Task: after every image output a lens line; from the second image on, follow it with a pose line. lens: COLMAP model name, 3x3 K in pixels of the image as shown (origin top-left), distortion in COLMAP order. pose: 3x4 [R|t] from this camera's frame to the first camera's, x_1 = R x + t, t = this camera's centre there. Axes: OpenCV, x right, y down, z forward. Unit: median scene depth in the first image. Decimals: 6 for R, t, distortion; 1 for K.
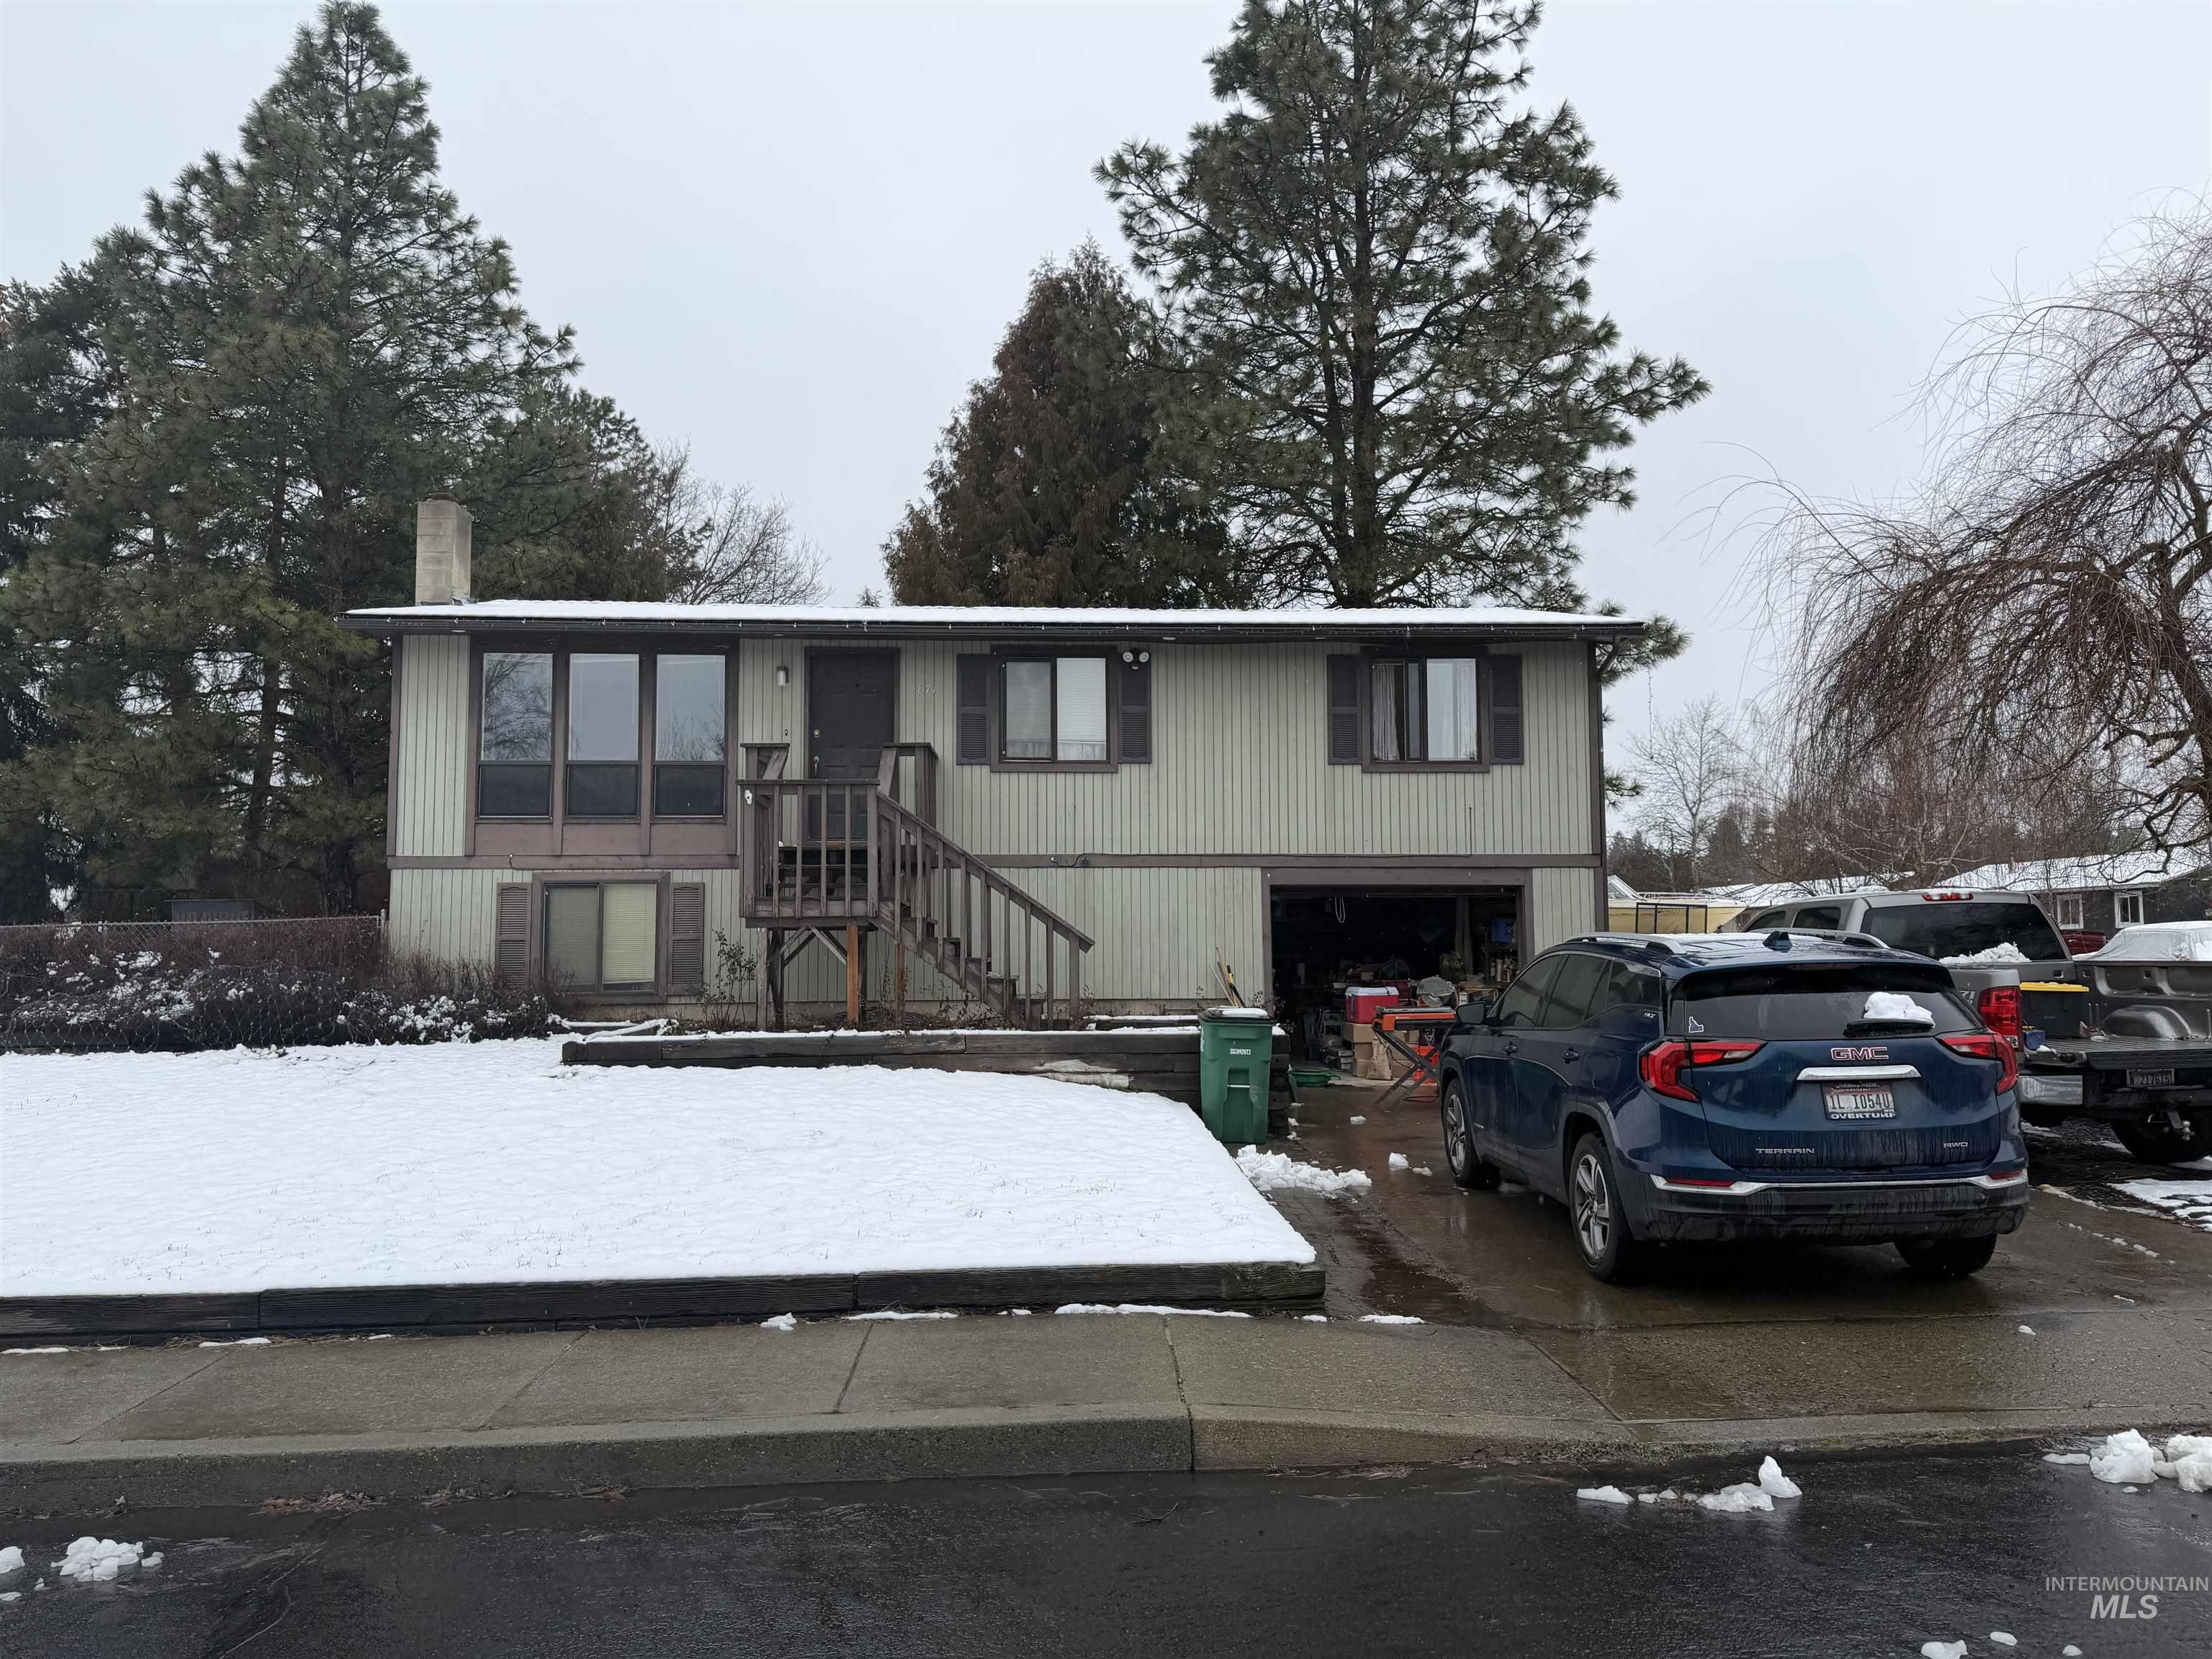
lens RADIAL K [[1540.2, 0, 1095.8], [0, 1540.2, 824.6], [0, 0, 1]] dist [0.047284, -0.054380]
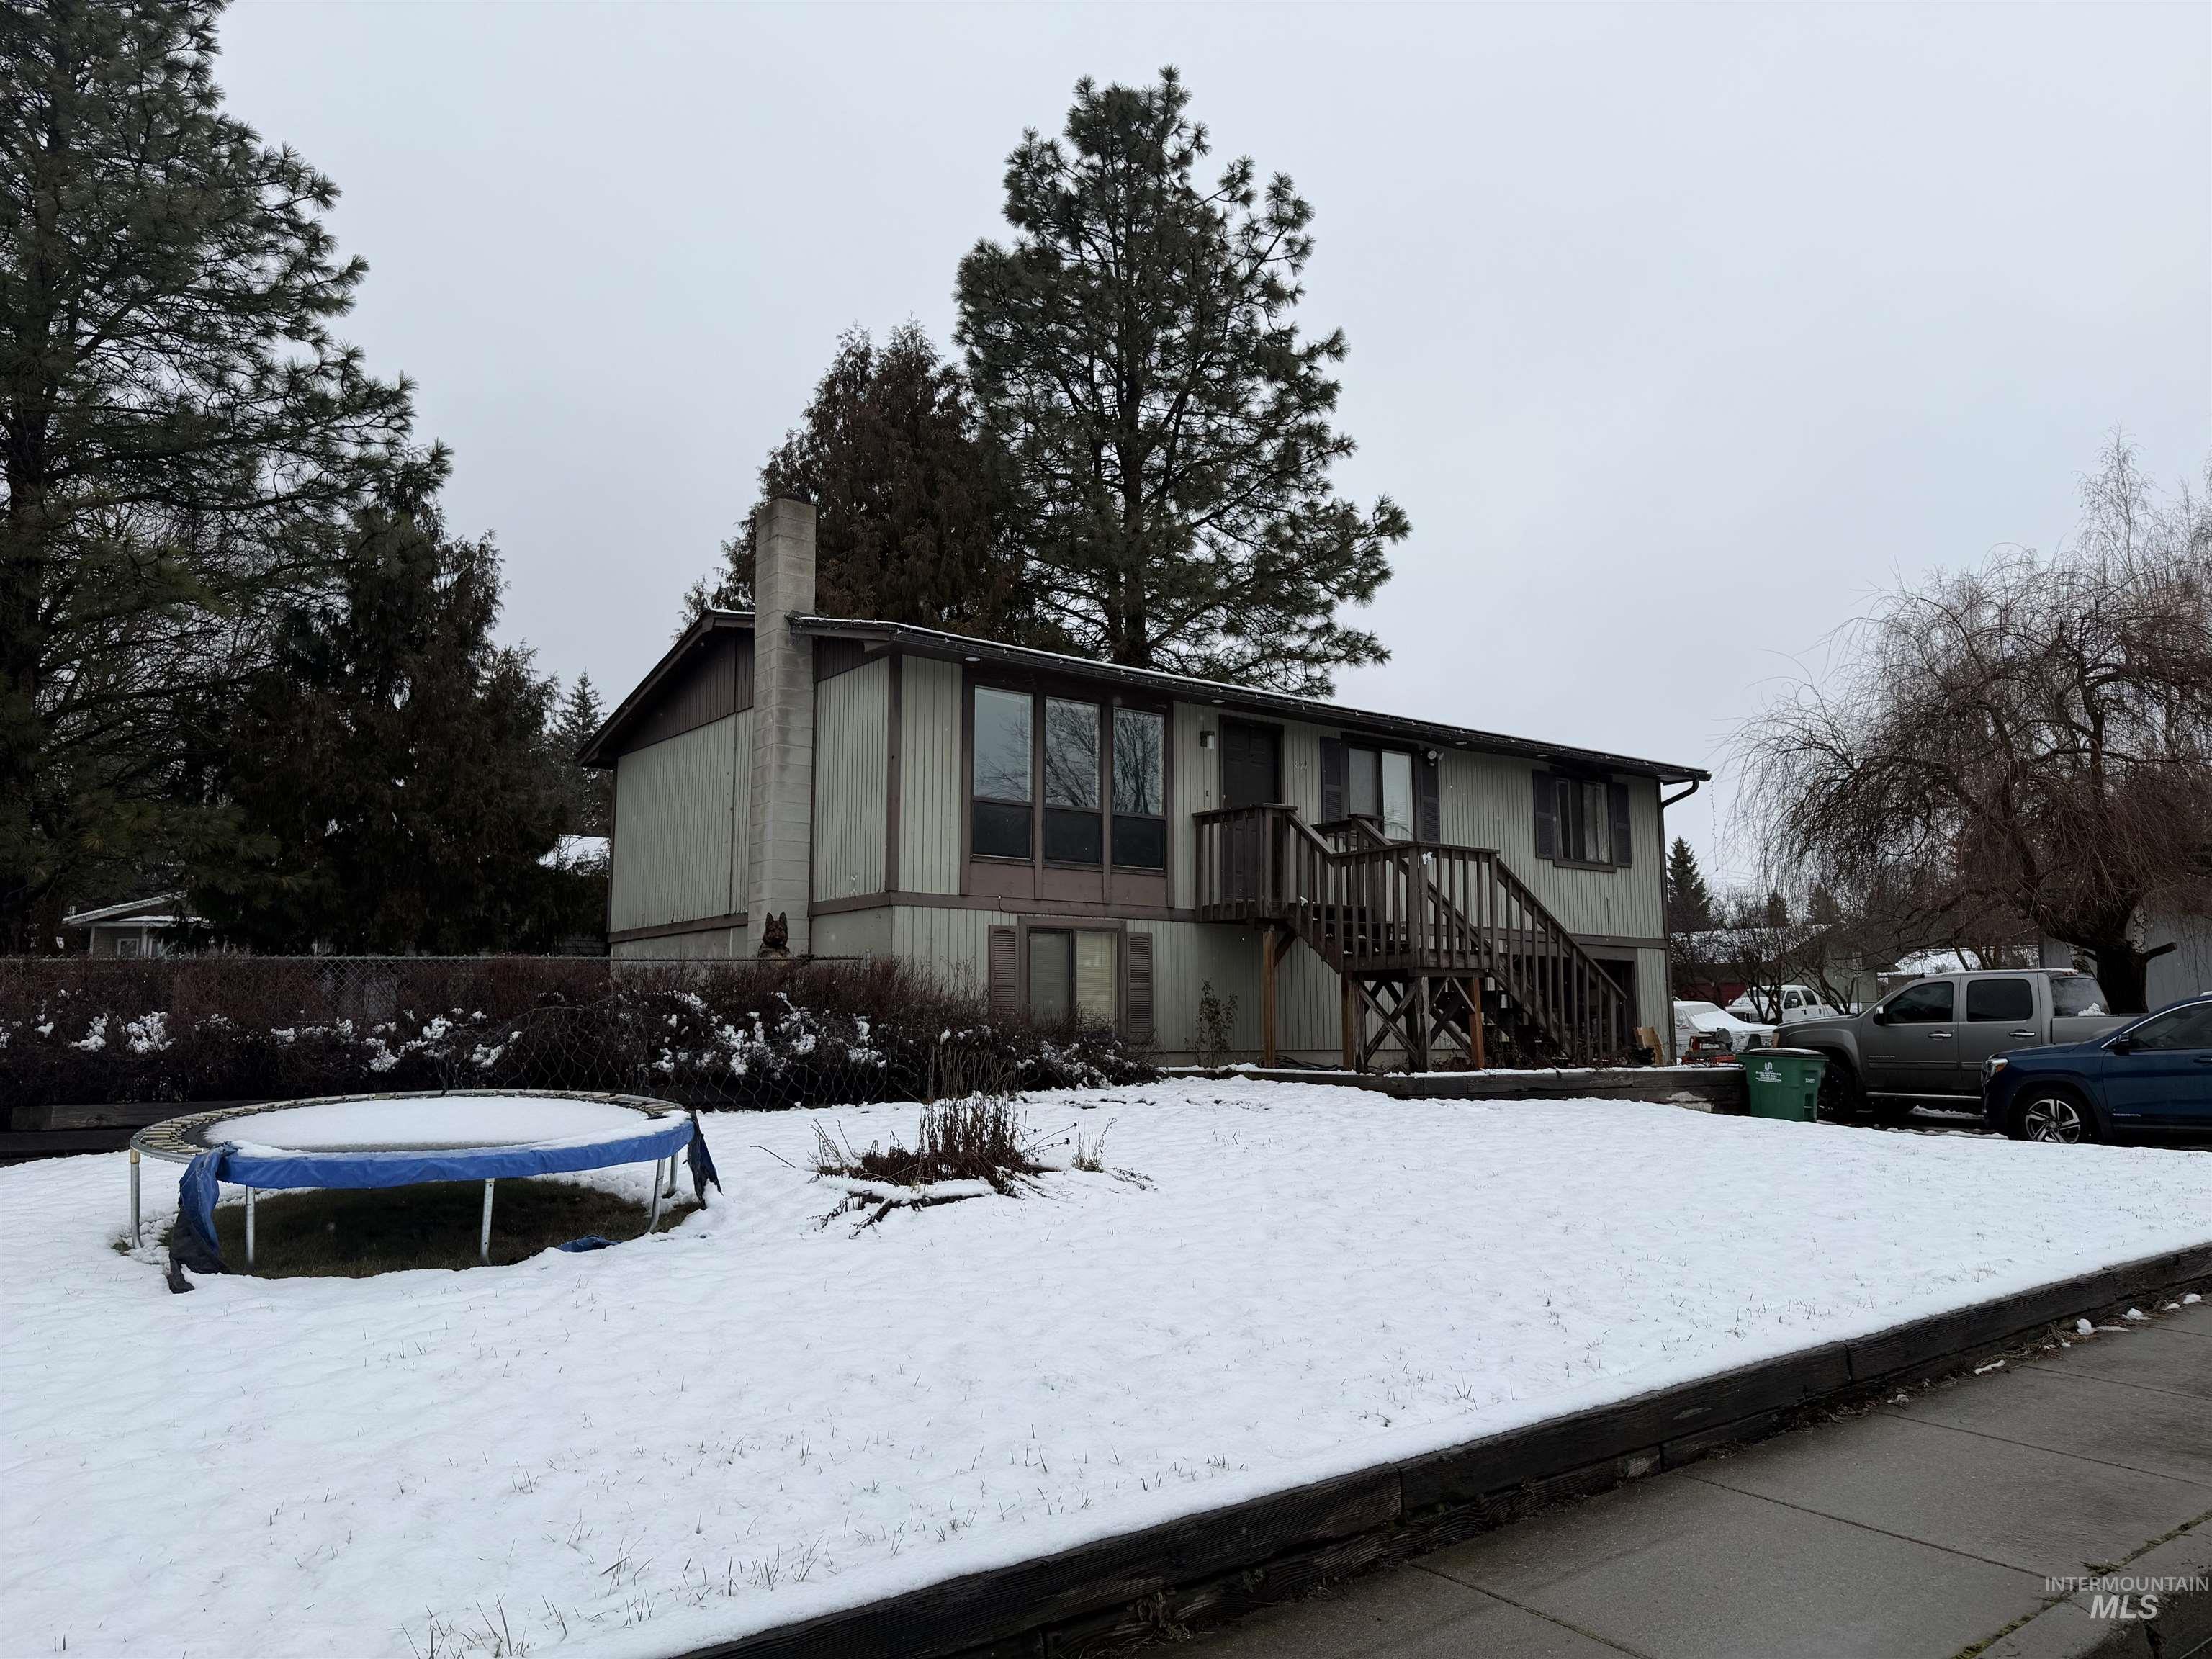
lens RADIAL K [[1540.2, 0, 1094.6], [0, 1540.2, 828.2], [0, 0, 1]] dist [0.047284, -0.054380]
pose [[0.822432, 0.078503, 0.563420, -0.839394], [-0.048870, 0.996521, -0.067512, 0.037705], [-0.566760, 0.027990, 0.823407, 0.176611]]
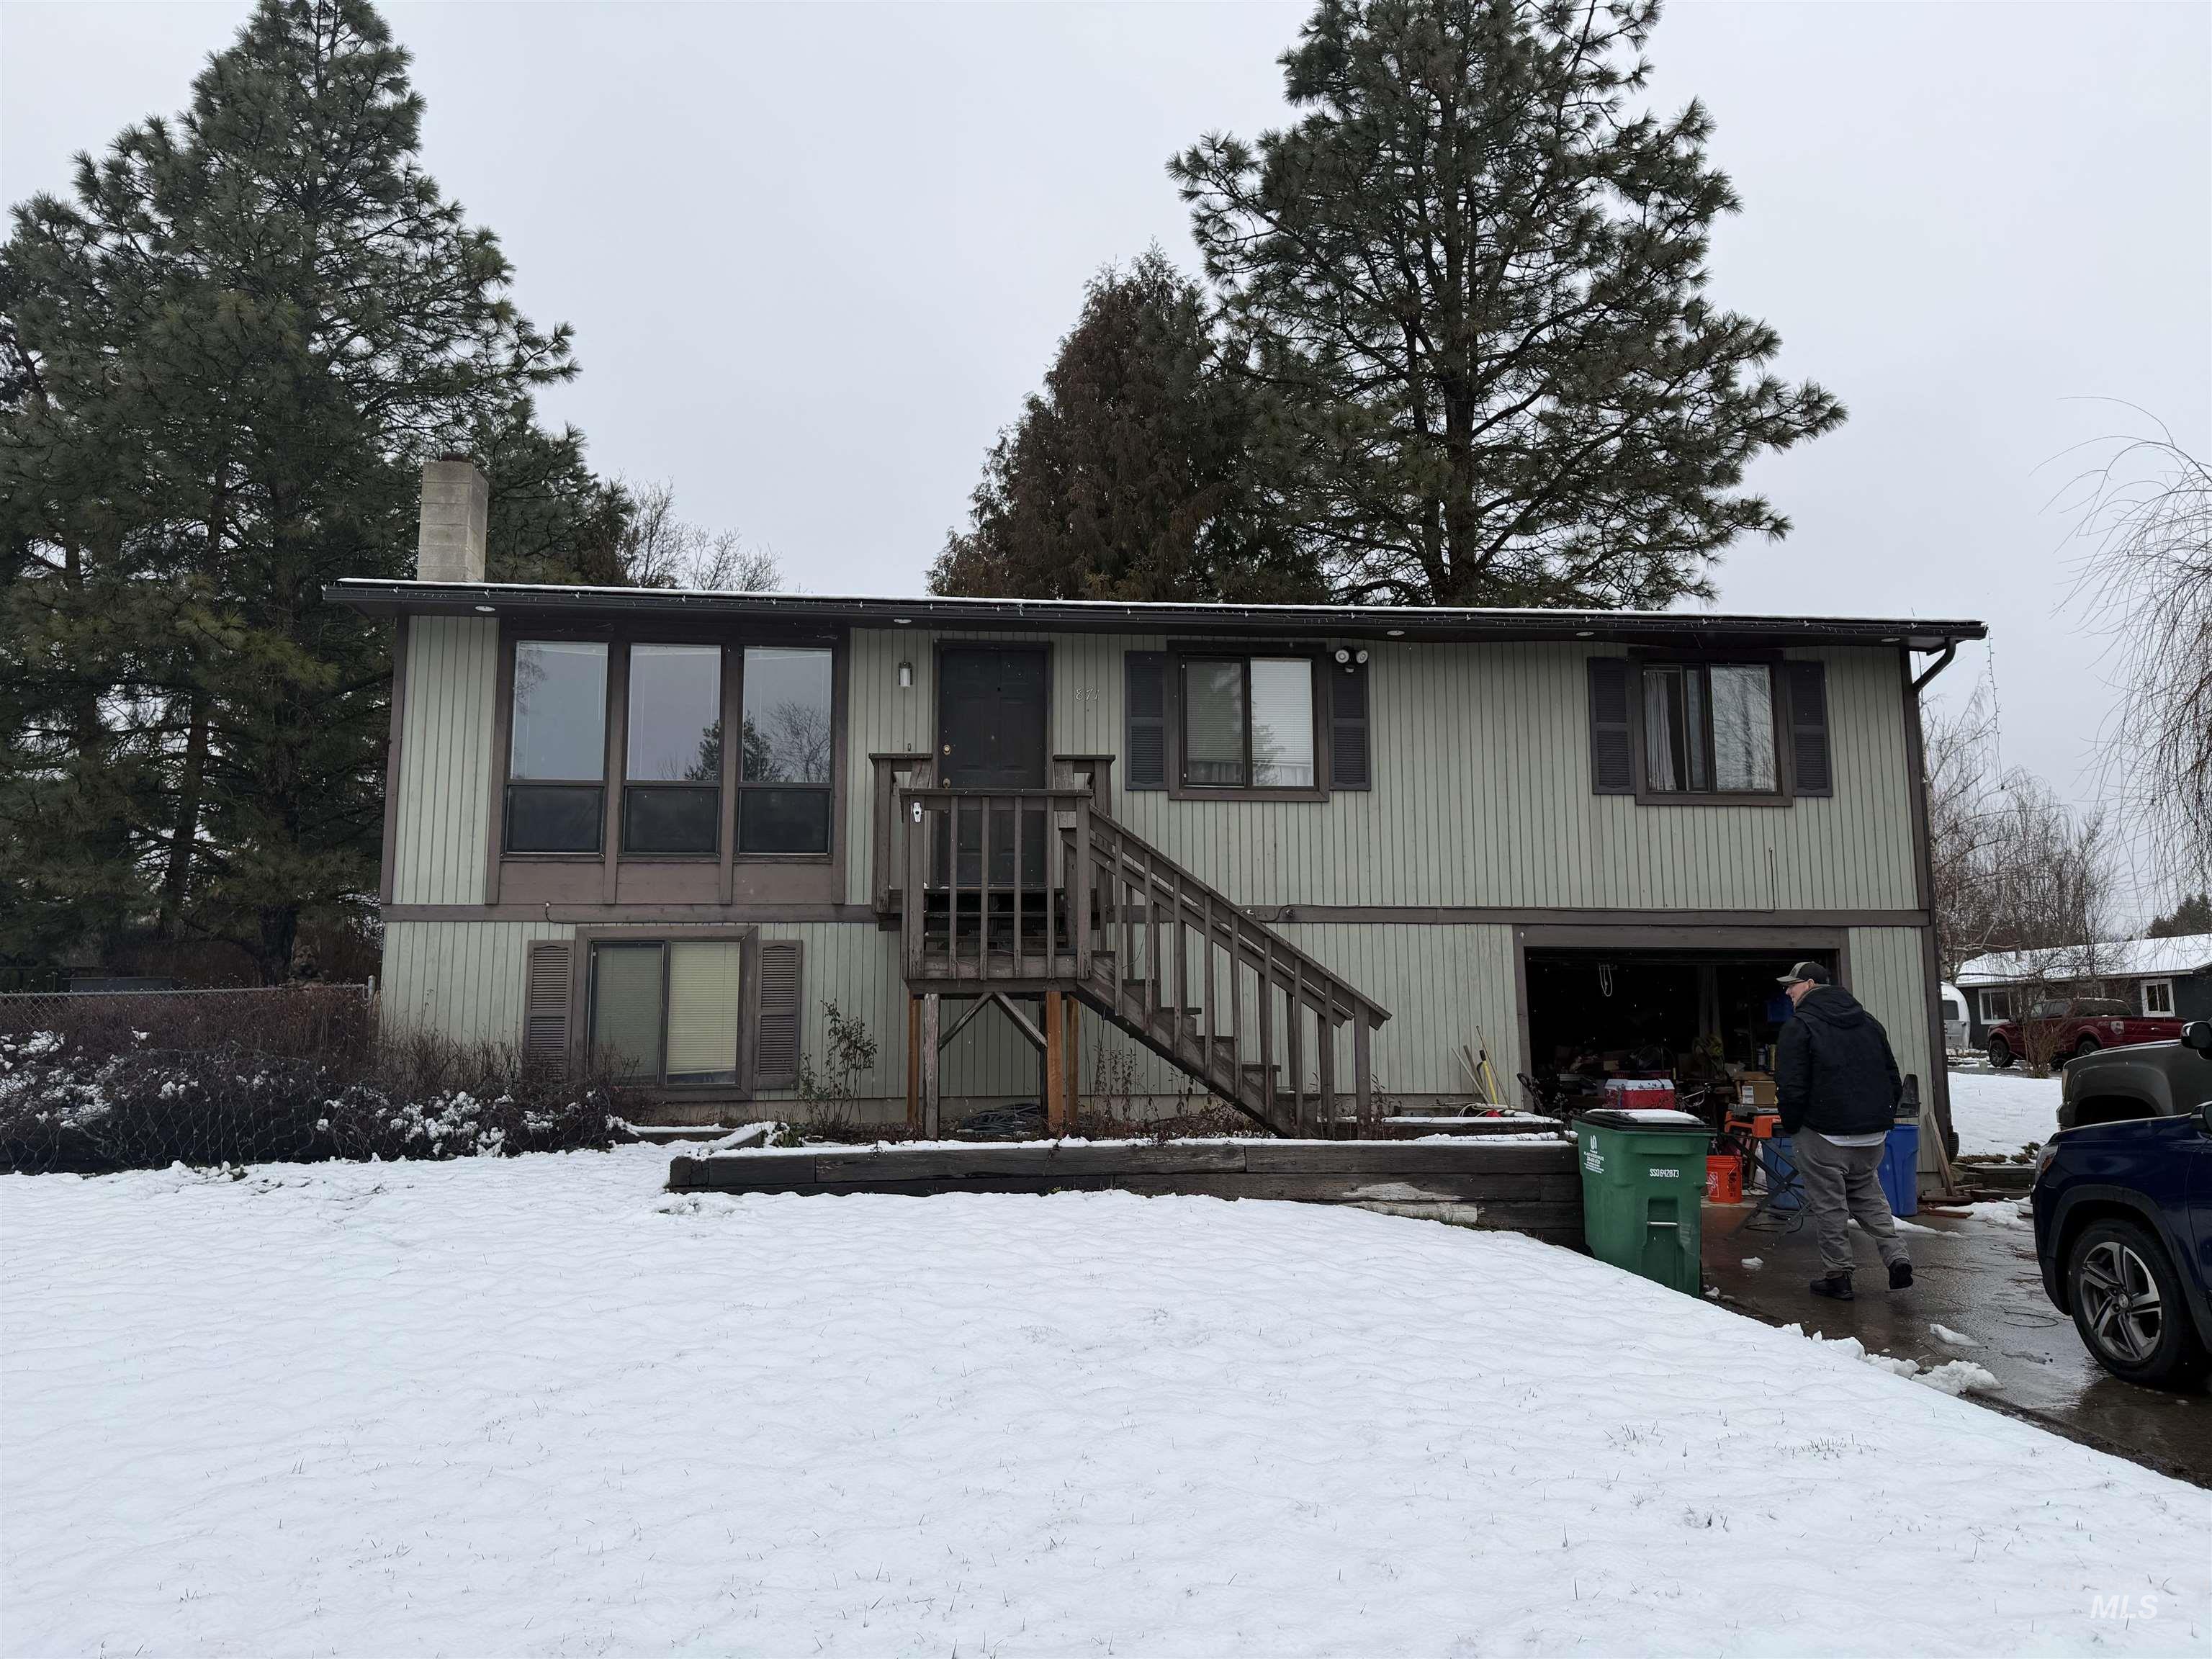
lens RADIAL K [[1540.2, 0, 1115.3], [0, 1540.2, 825.9], [0, 0, 1]] dist [0.047284, -0.054380]
pose [[0.998365, 0.007146, 0.056707, -0.138776], [-0.003792, 0.998249, -0.059023, 0.024618], [-0.057029, 0.058711, 0.996645, 0.219755]]
